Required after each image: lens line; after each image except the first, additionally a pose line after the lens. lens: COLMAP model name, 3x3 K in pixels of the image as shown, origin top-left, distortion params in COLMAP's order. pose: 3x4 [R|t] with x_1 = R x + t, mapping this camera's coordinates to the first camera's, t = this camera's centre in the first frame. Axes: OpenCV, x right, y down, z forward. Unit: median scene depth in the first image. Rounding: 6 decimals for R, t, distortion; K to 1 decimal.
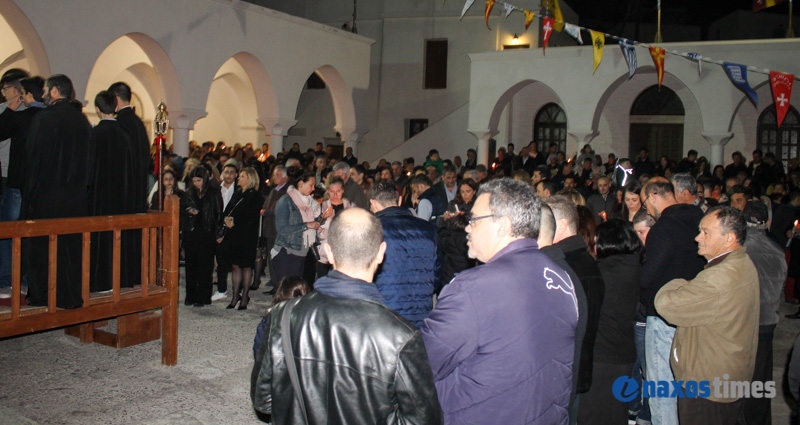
lens RADIAL K [[729.4, 0, 400.0], [0, 729.4, 212.5], [0, 0, 1]] dist [-0.066918, 0.000250]
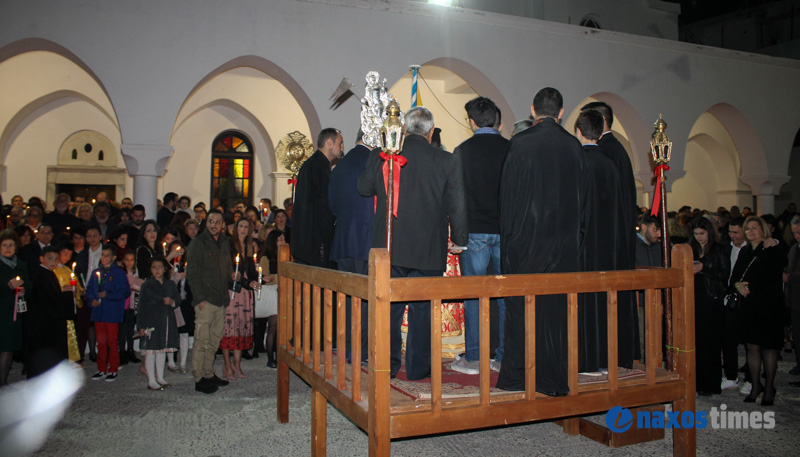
lens RADIAL K [[562.1, 0, 400.0], [0, 562.1, 228.5], [0, 0, 1]] dist [-0.002965, 0.000049]
pose [[0.781998, -0.076212, -0.618604, -0.187087], [0.001230, 0.992683, -0.120744, 0.027897], [0.623280, 0.093660, 0.776370, 0.384550]]
